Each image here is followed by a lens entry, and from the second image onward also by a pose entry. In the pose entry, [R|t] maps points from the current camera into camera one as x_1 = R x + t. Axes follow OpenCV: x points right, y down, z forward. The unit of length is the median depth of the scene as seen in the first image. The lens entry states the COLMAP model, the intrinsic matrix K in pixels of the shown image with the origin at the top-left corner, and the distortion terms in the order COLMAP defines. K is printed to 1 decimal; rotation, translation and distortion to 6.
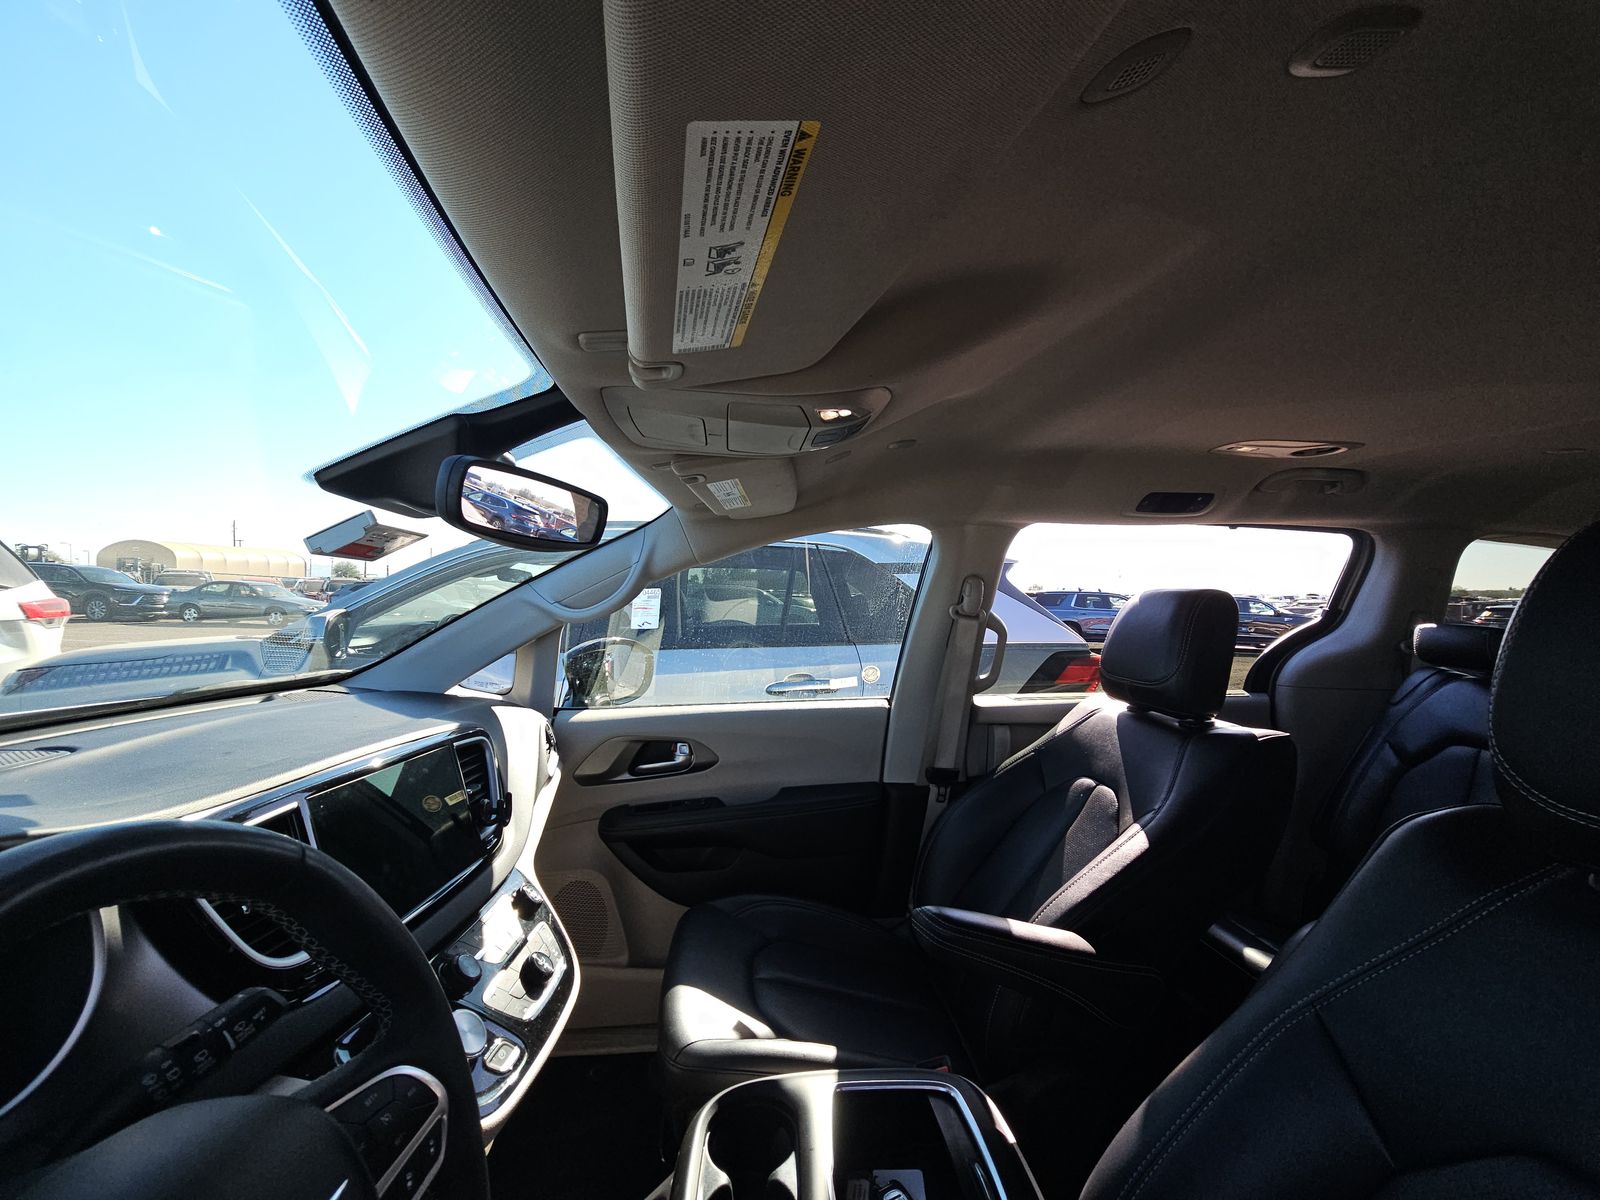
lens RADIAL K [[645.3, 0, 800.0], [0, 645.3, 600.0], [0, 0, 1]] dist [-0.007604, -0.000254]
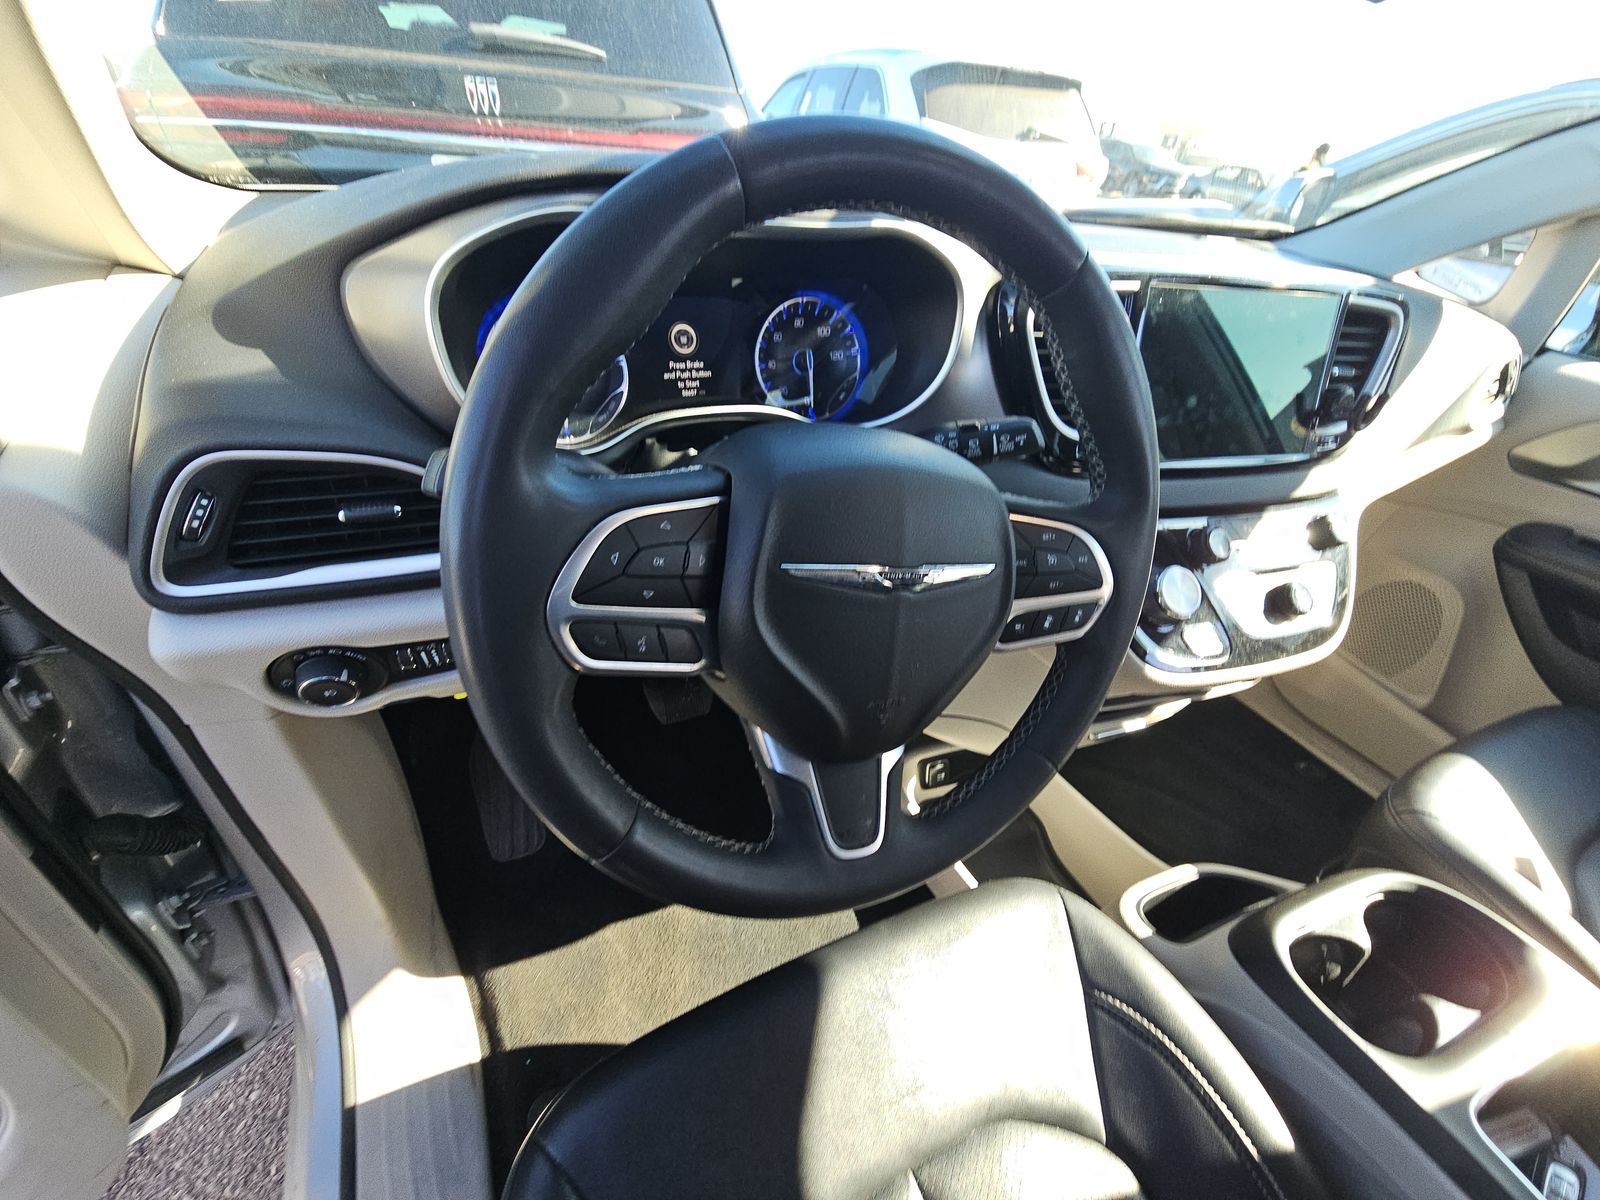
lens RADIAL K [[653.0, 0, 802.8], [0, 653.0, 603.9], [0, 0, 1]] dist [-0.000583, -0.000200]
pose [[0.325722, 0.561197, -0.760897, 0.018260], [-0.077775, 0.817962, 0.569991, 0.072881], [0.942261, -0.126479, 0.310075, 0.068987]]
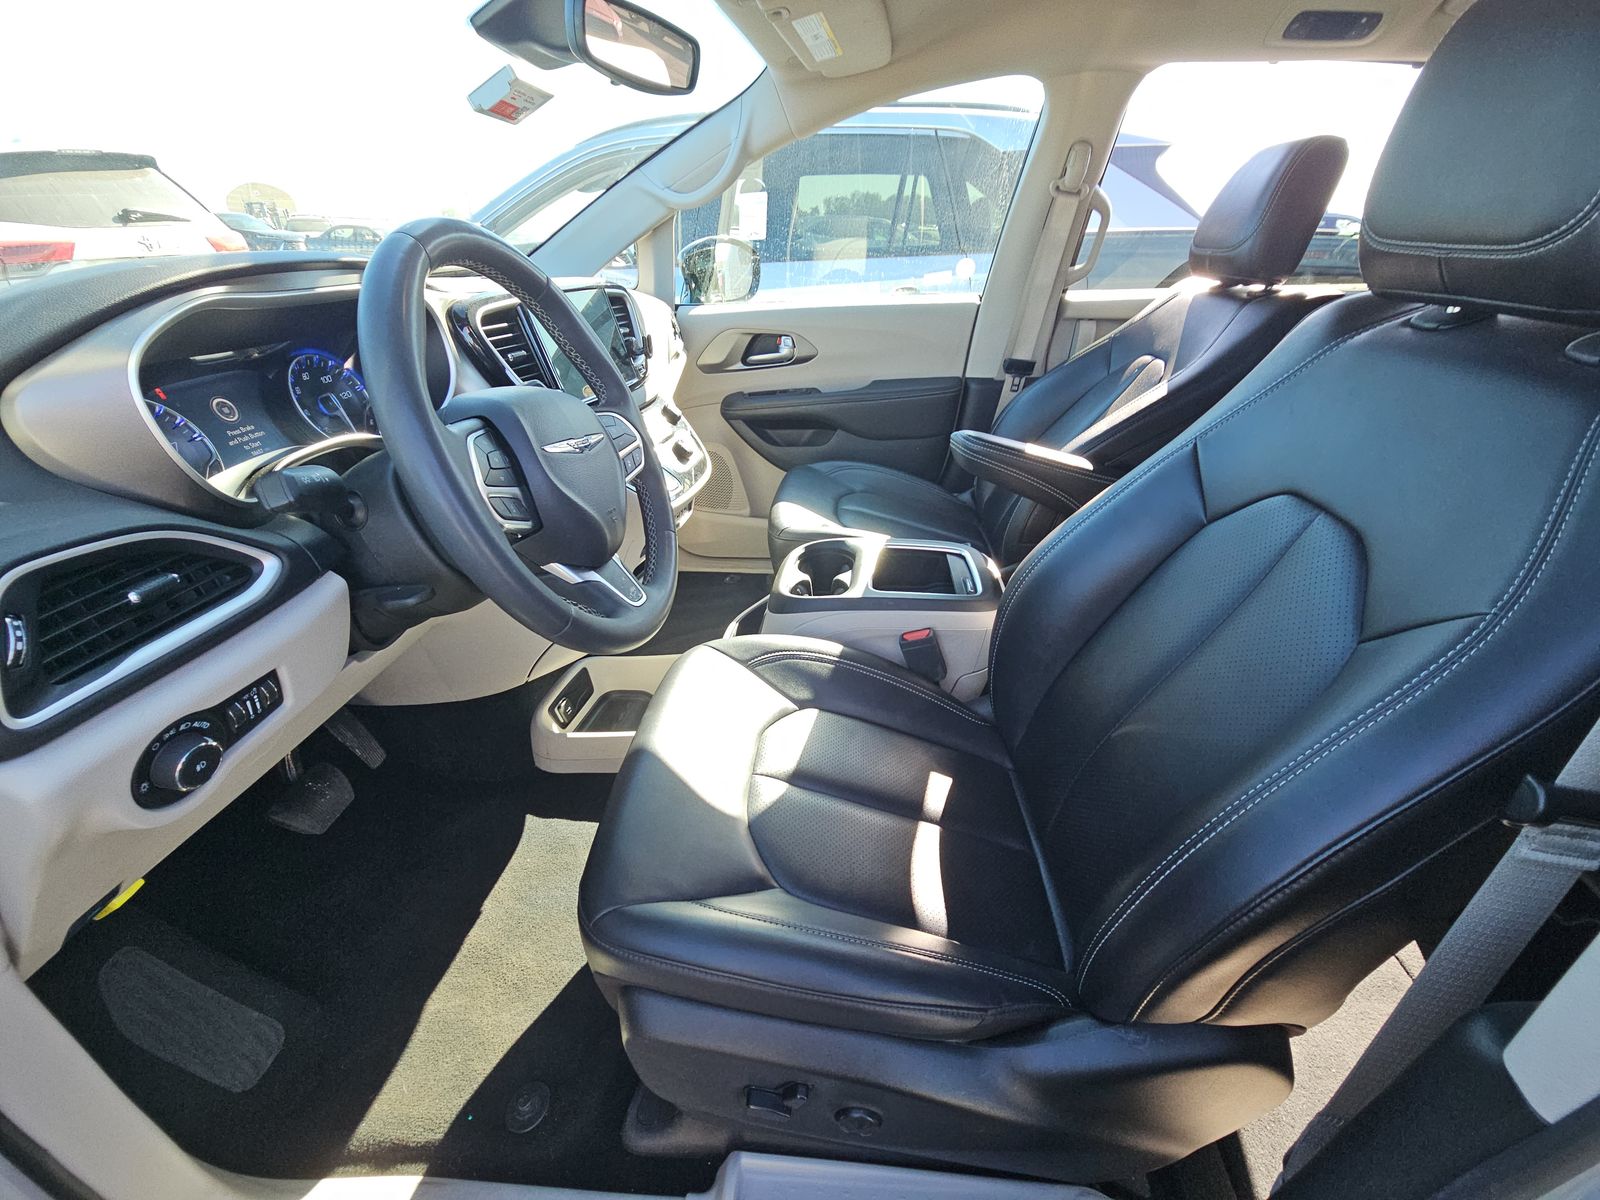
lens RADIAL K [[647.6, 0, 796.1], [0, 647.6, 604.7], [0, 0, 1]] dist [-0.002299, -0.000530]
pose [[0.982429, 0.074415, -0.171160, 0.068493], [0.019393, 0.871407, 0.490176, 0.079751], [0.185627, -0.484883, 0.854653, -0.210067]]
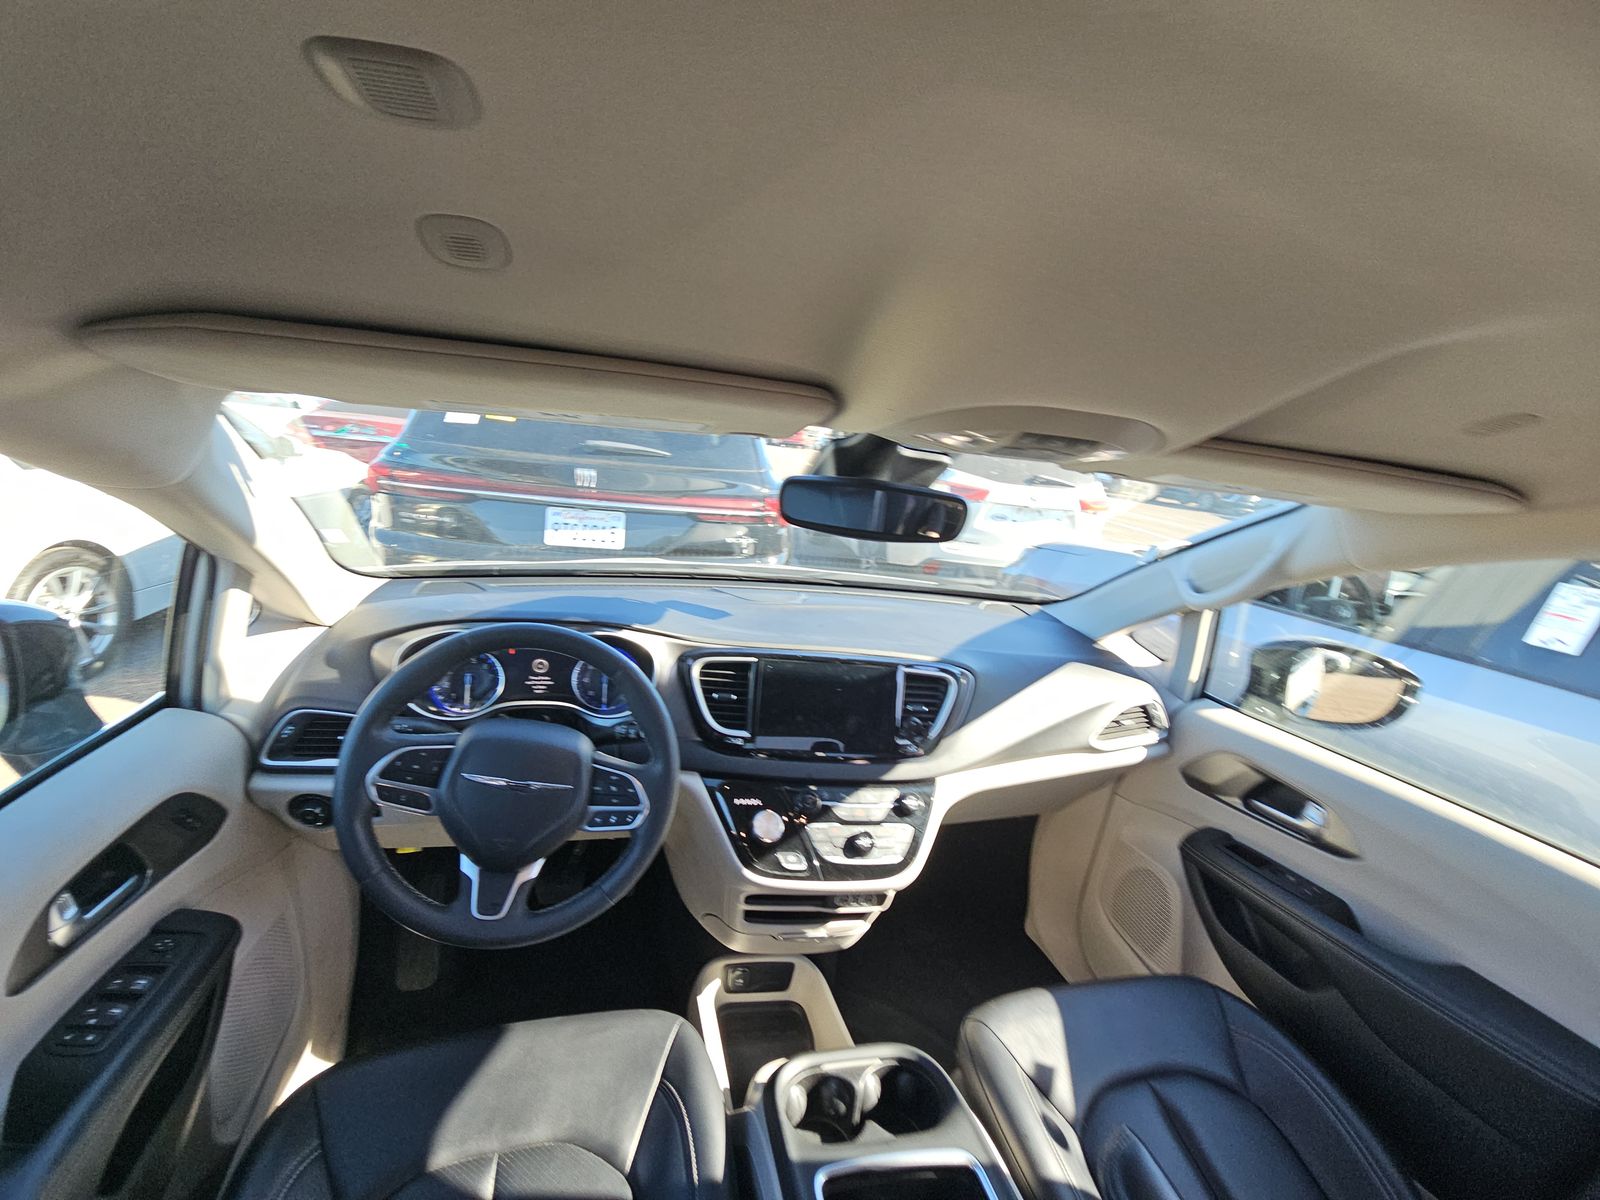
lens RADIAL K [[643.2, 0, 800.0], [0, 643.2, 600.0], [0, 0, 1]] dist [0.002992, 0.000213]
pose [[0.163642, 0.244578, -0.955721, 0.382706], [-0.104614, 0.967620, 0.229711, -0.115394], [0.980957, 0.062391, 0.183930, 0.297846]]
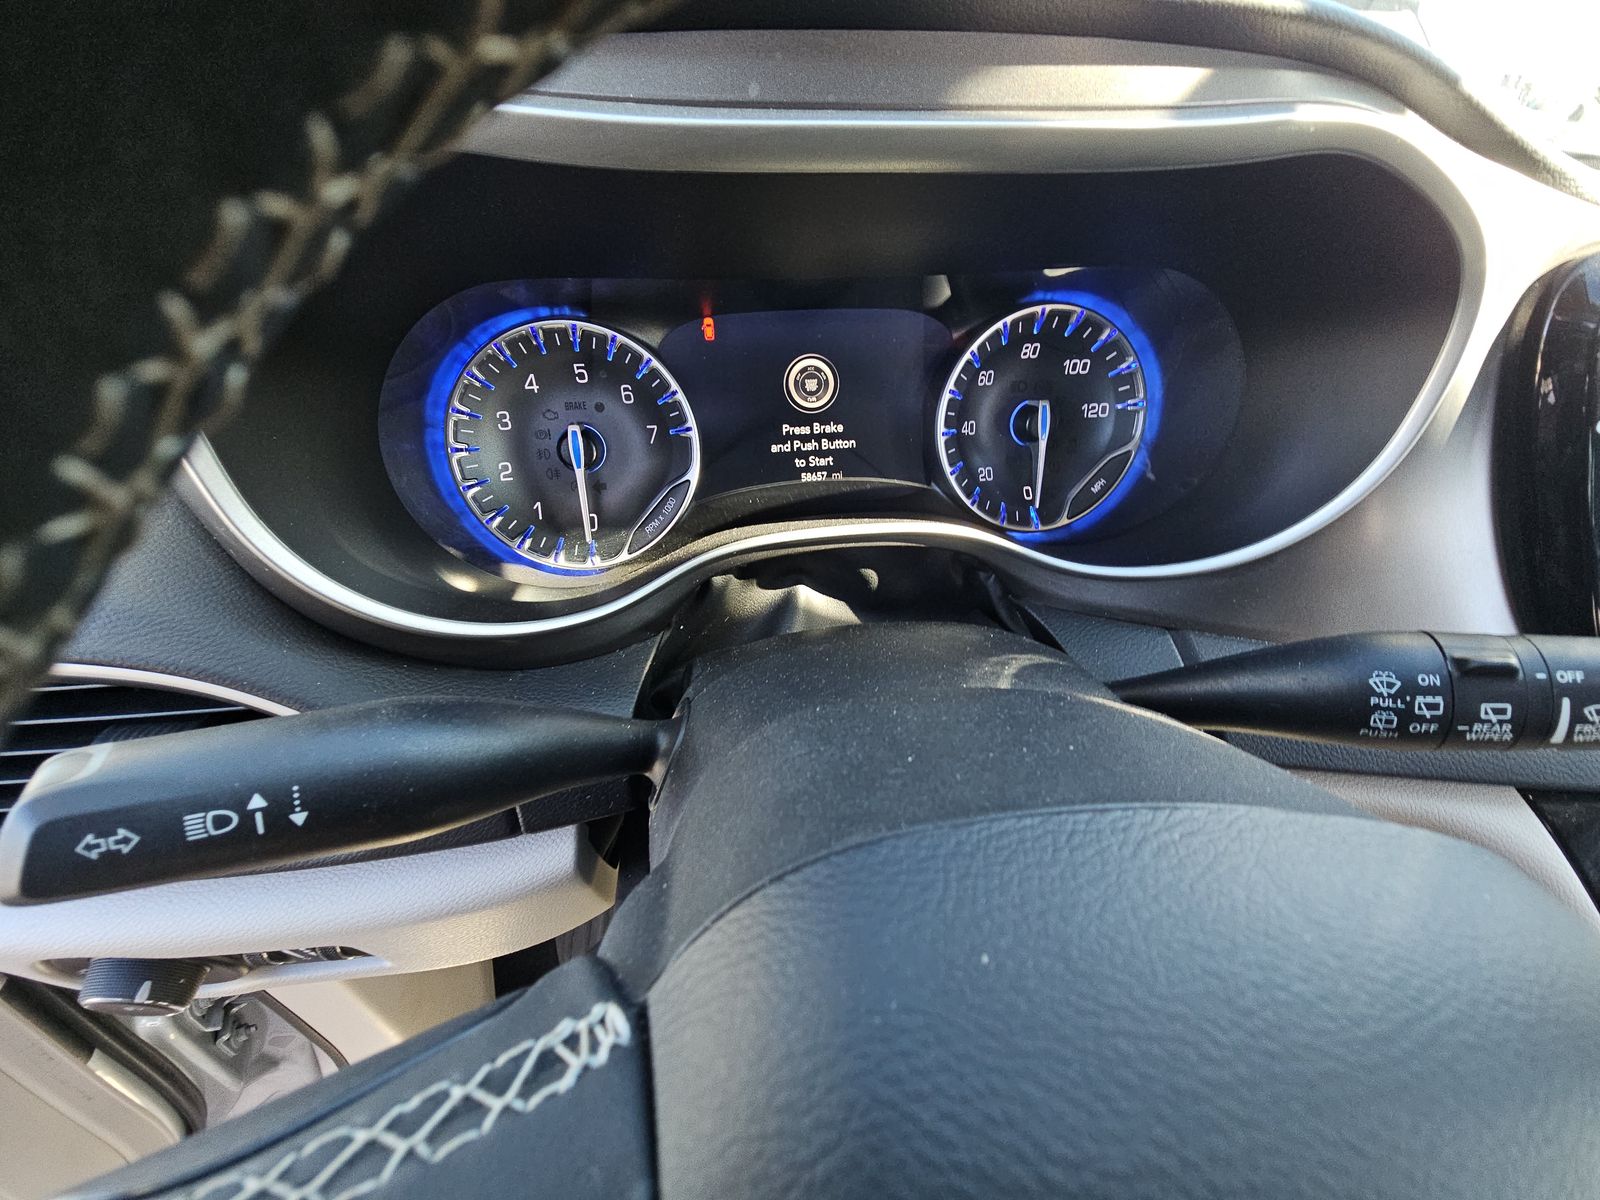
lens RADIAL K [[647.6, 0, 796.1], [0, 647.6, 604.7], [0, 0, 1]] dist [-0.002299, -0.000530]
pose [[0.038237, 0.607405, -0.793472, -0.167007], [-0.001834, 0.794094, 0.607792, 0.097459], [0.999267, -0.021785, 0.031478, 0.127155]]
